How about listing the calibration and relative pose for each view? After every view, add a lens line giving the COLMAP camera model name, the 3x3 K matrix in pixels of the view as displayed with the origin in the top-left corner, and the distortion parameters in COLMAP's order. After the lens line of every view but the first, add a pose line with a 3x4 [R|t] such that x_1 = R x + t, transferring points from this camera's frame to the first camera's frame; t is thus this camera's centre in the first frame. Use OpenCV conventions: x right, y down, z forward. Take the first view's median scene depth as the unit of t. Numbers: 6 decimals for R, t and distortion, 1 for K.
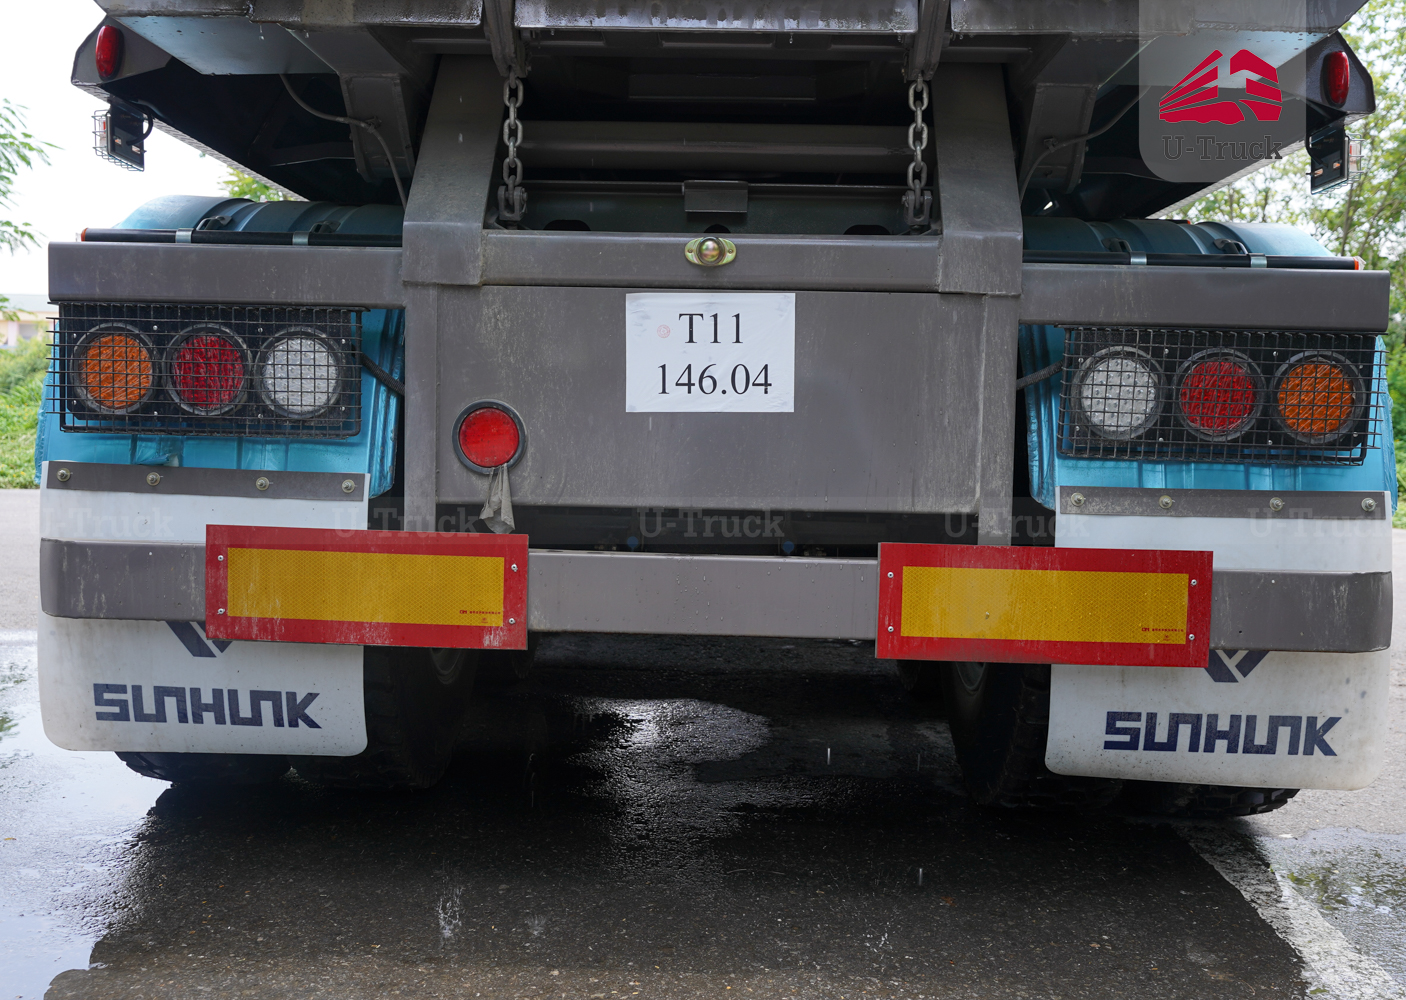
lens RADIAL K [[1390.5, 0, 692.6], [0, 1390.5, 476.3], [0, 0, 1]] dist [-0.002859, 0.000000]
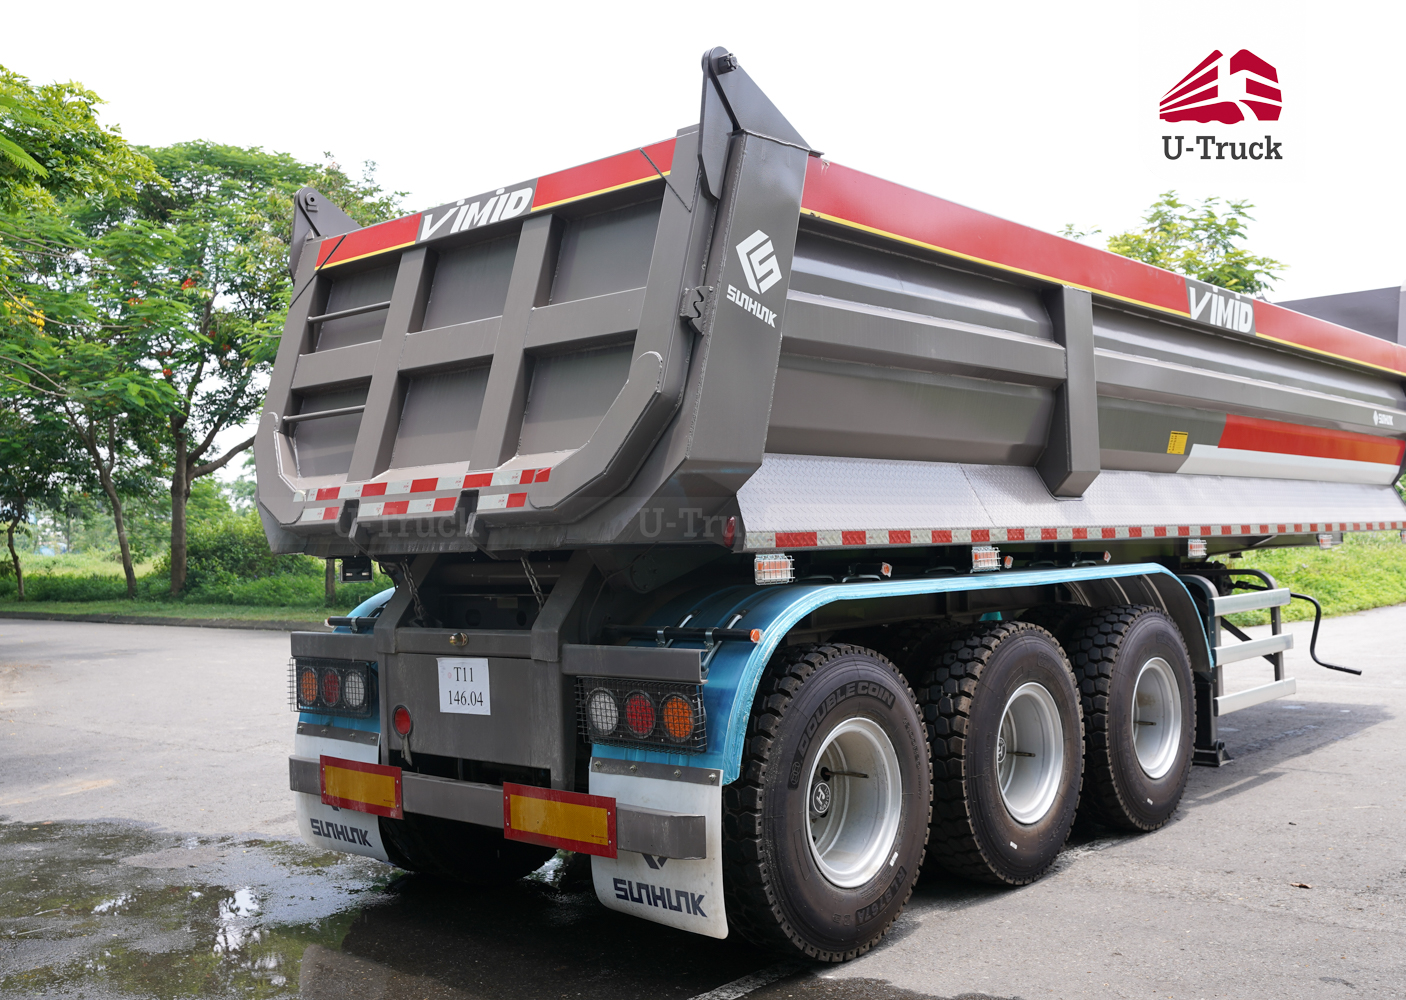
lens RADIAL K [[1390.5, 0, 700.5], [0, 1390.5, 499.4], [0, 0, 1]] dist [-0.002859, 0.000000]
pose [[0.767212, -0.063110, -0.638281, 1.659169], [0.010736, 0.996272, -0.085602, -0.185537], [0.641304, 0.058822, 0.765029, -0.415933]]
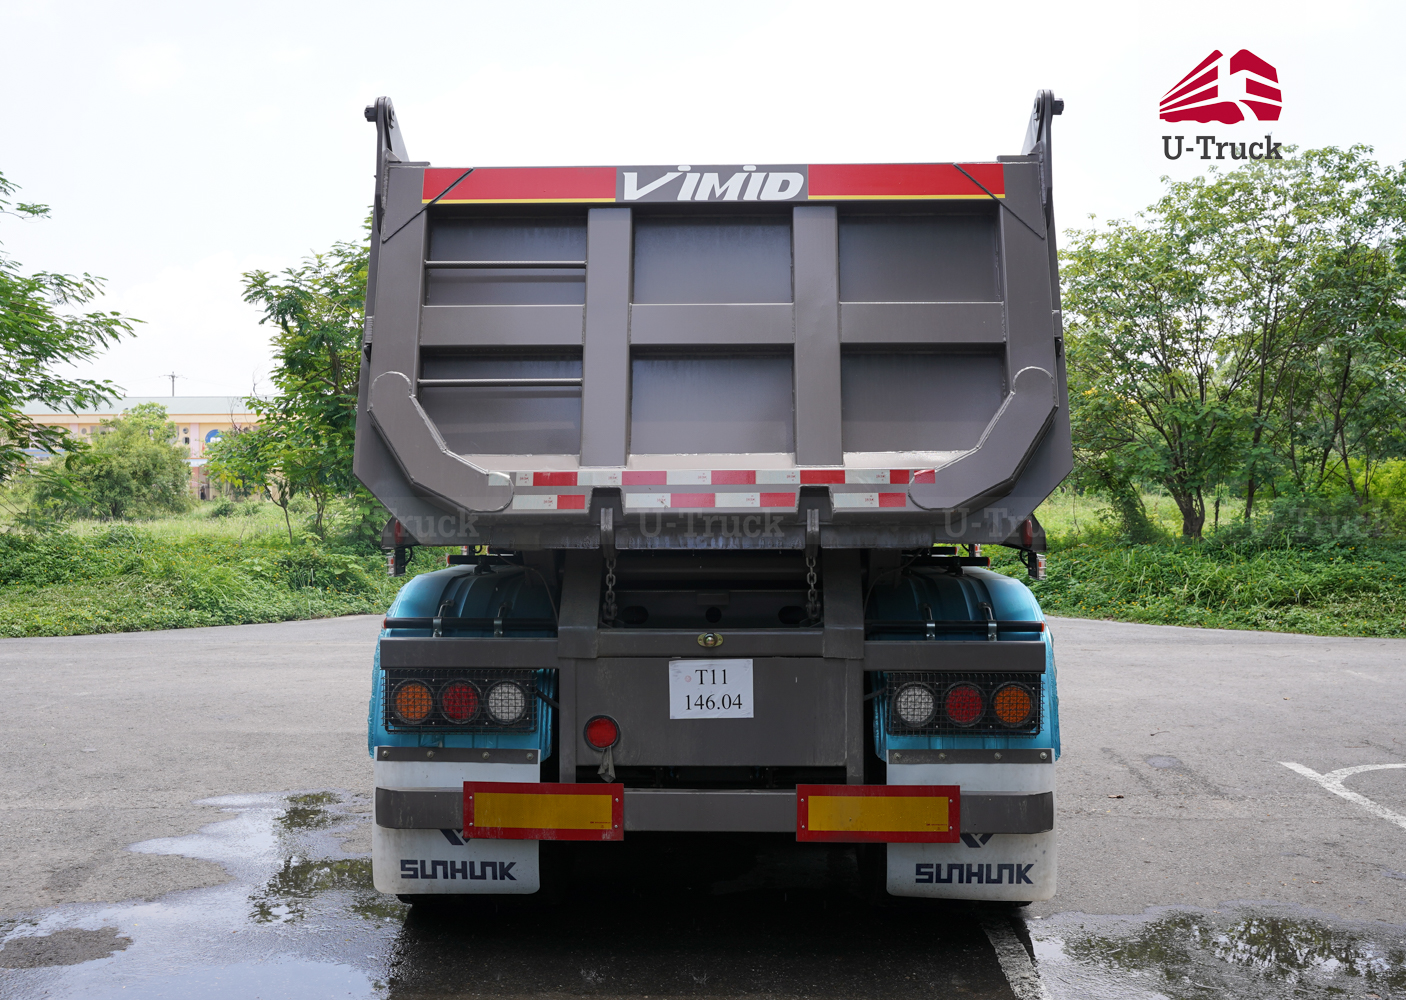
lens RADIAL K [[1390.5, 0, 707.8], [0, 1390.5, 493.4], [0, 0, 1]] dist [-0.002859, 0.000000]
pose [[0.999739, -0.022763, -0.002073, 0.018087], [0.022640, 0.998629, -0.047191, -0.273991], [0.003144, 0.047132, 0.998884, -1.015906]]
